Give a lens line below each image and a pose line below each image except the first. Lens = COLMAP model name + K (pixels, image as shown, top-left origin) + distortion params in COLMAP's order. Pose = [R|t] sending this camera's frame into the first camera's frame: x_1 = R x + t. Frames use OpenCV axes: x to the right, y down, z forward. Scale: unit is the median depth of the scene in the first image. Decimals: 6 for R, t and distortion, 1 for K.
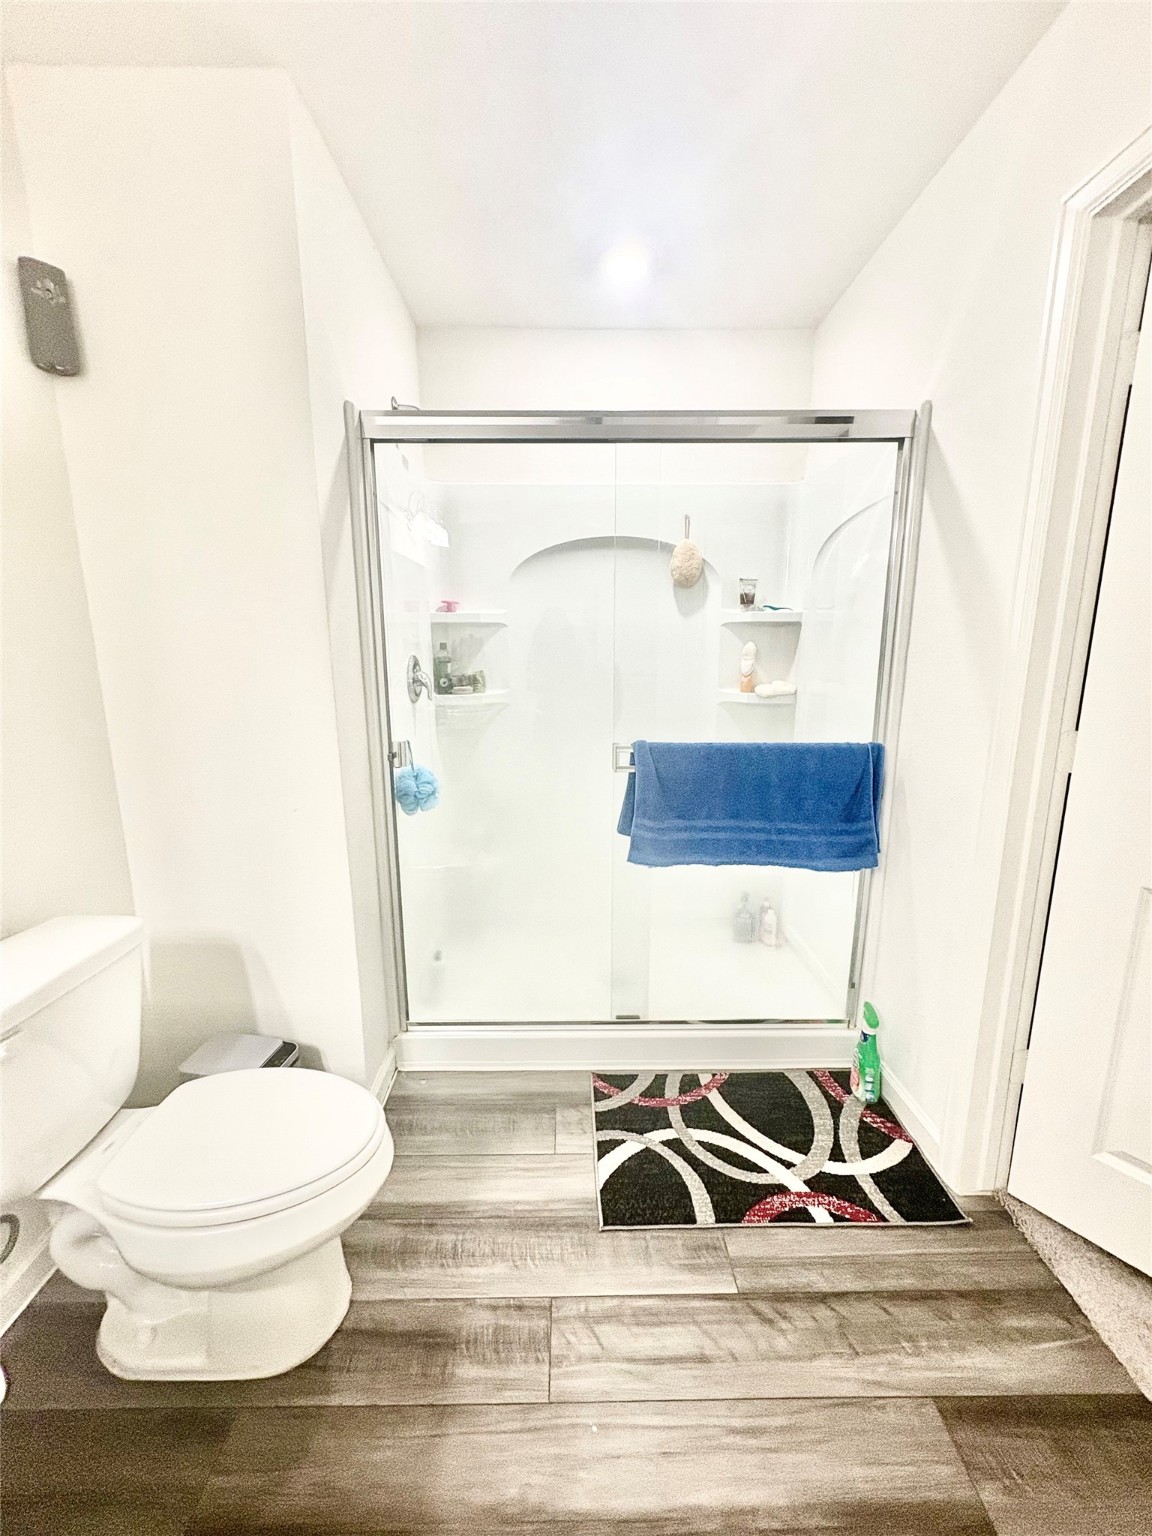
lens RADIAL K [[617.0, 0, 574.7], [0, 617.0, 768.2], [0, 0, 1]] dist [0.001213, 0.000210]
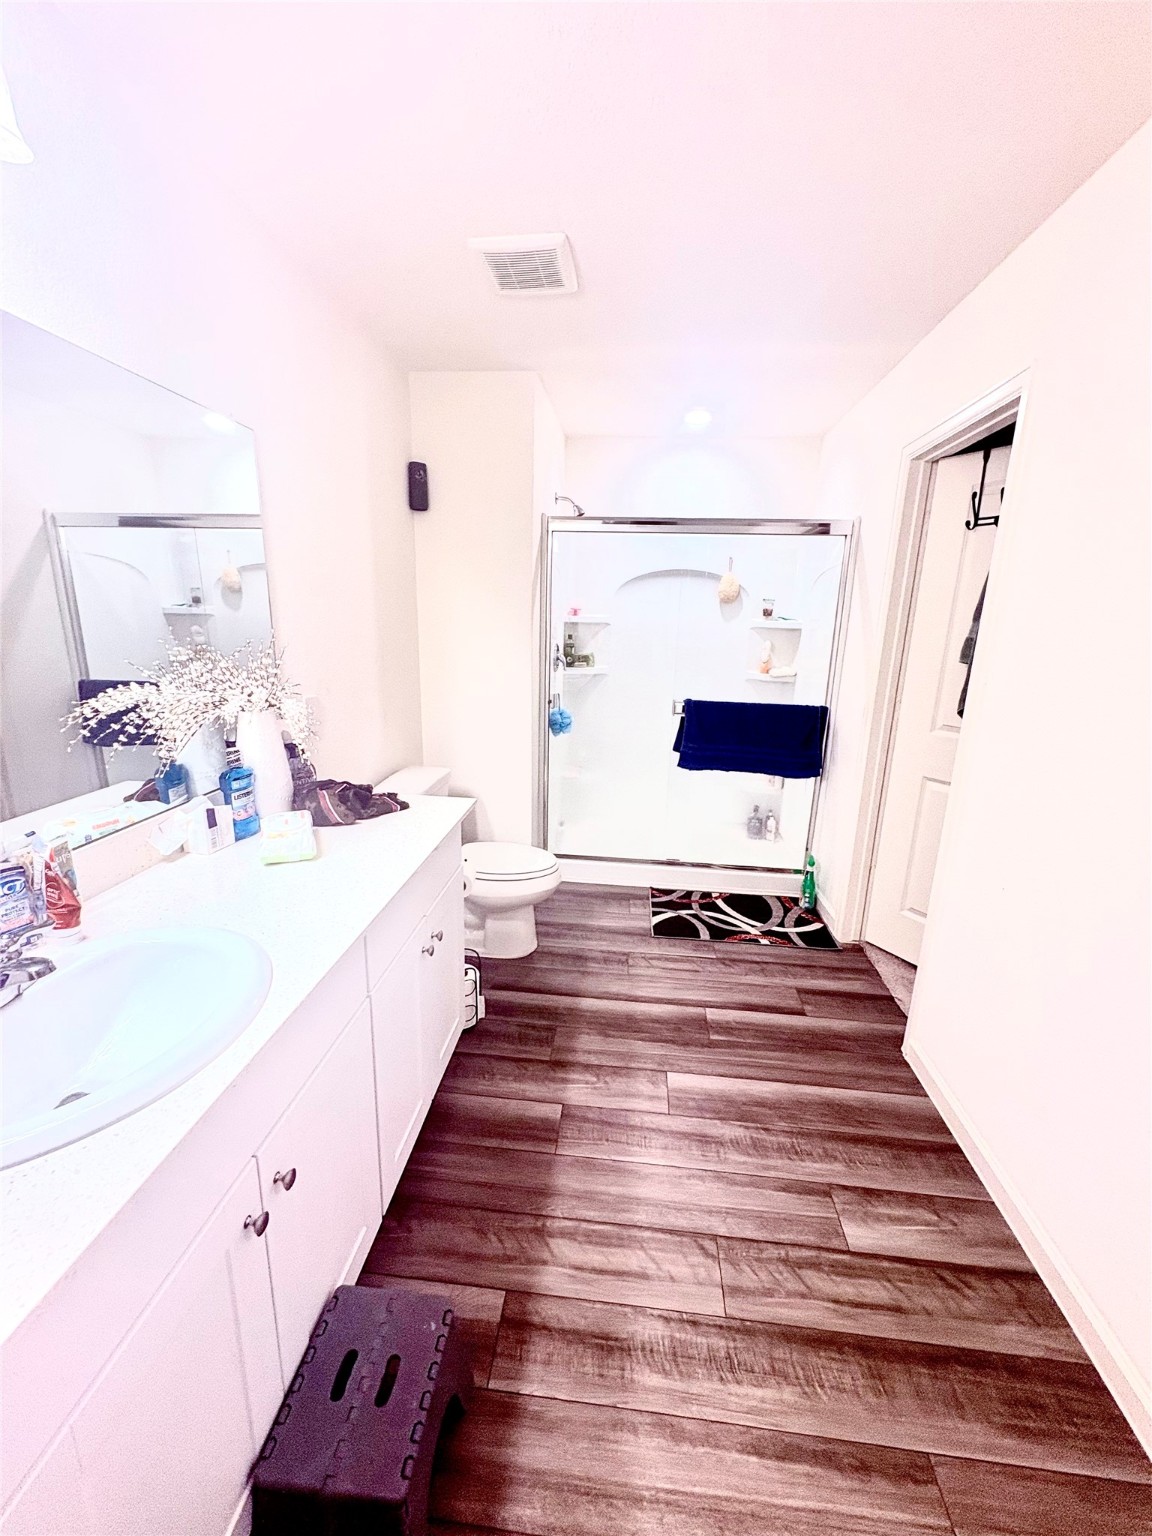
lens RADIAL K [[617.0, 0, 579.0], [0, 617.0, 766.2], [0, 0, 1]] dist [0.001213, 0.000210]
pose [[0.994058, 0.055281, -0.093766, -0.031858], [-0.050863, 0.997509, 0.048870, 0.080076], [0.096234, -0.043810, 0.994394, -0.832636]]
